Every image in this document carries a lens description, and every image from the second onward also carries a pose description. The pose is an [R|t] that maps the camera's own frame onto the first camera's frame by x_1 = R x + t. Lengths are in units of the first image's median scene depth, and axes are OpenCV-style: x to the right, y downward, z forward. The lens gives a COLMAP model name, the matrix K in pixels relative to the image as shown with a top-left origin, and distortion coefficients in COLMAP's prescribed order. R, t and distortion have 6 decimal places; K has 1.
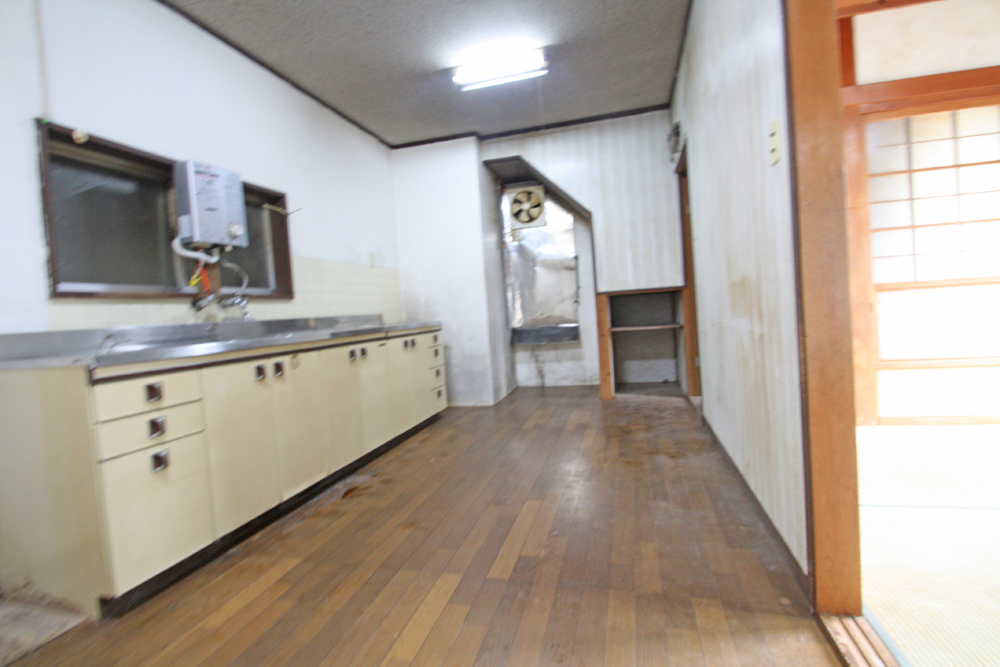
lens RADIAL K [[464.8, 0, 498.1], [0, 464.8, 327.3], [0, 0, 1]] dist [0.003919, -0.010082]
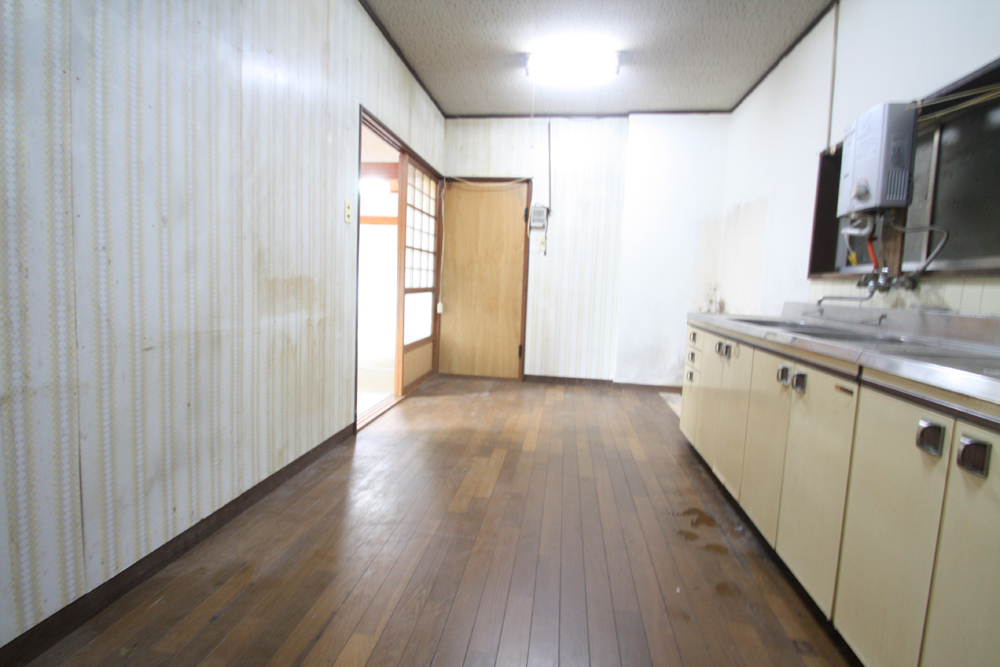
lens RADIAL K [[464.8, 0, 498.1], [0, 464.8, 327.3], [0, 0, 1]] dist [0.003919, -0.010082]
pose [[-0.991497, 0.038239, -0.124381, 0.183470], [0.020318, 0.989618, 0.142278, -0.143064], [0.128531, 0.138541, -0.981981, 2.319753]]
